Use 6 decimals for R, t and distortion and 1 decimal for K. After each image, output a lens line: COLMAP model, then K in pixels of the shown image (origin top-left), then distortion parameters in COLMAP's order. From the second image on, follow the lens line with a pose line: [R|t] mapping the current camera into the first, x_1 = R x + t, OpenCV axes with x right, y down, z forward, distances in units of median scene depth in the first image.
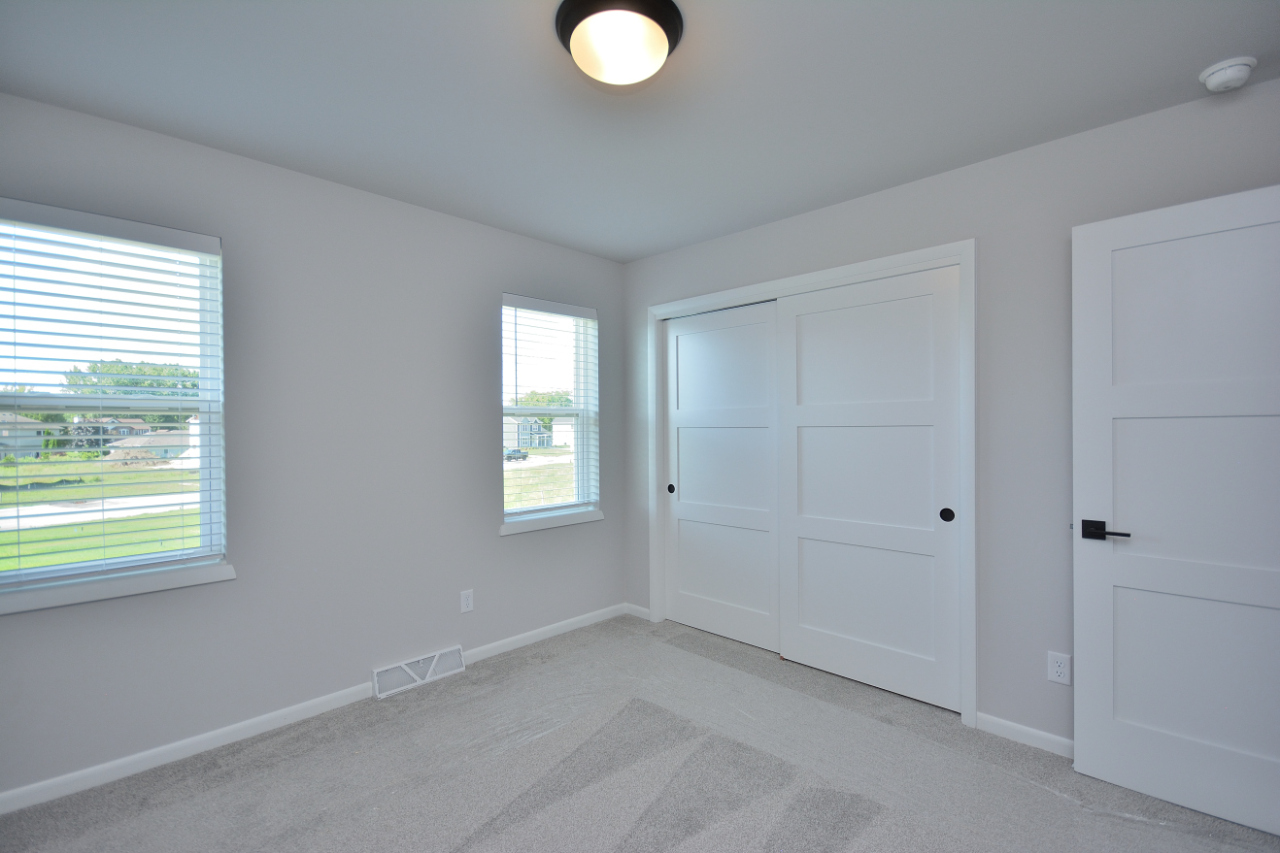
lens RADIAL K [[566.8, 0, 632.5], [0, 566.8, 432.1], [0, 0, 1]] dist [0.000167, -0.000253]
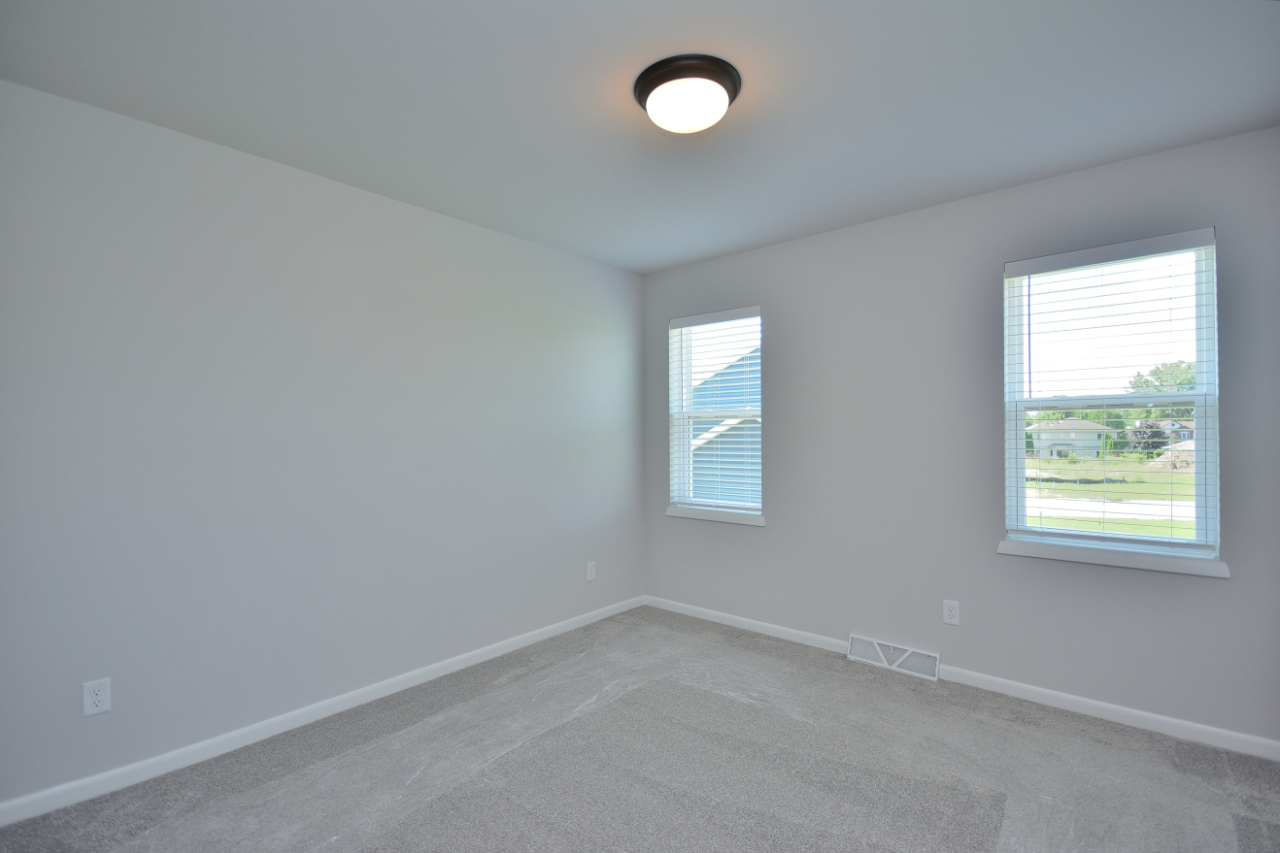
lens RADIAL K [[566.8, 0, 632.5], [0, 566.8, 432.1], [0, 0, 1]] dist [0.000167, -0.000253]
pose [[0.066769, -0.000685, -0.997768, 0.600456], [-0.003800, 0.999992, -0.000941, 0.005677], [0.997761, 0.003854, 0.066766, 0.415634]]
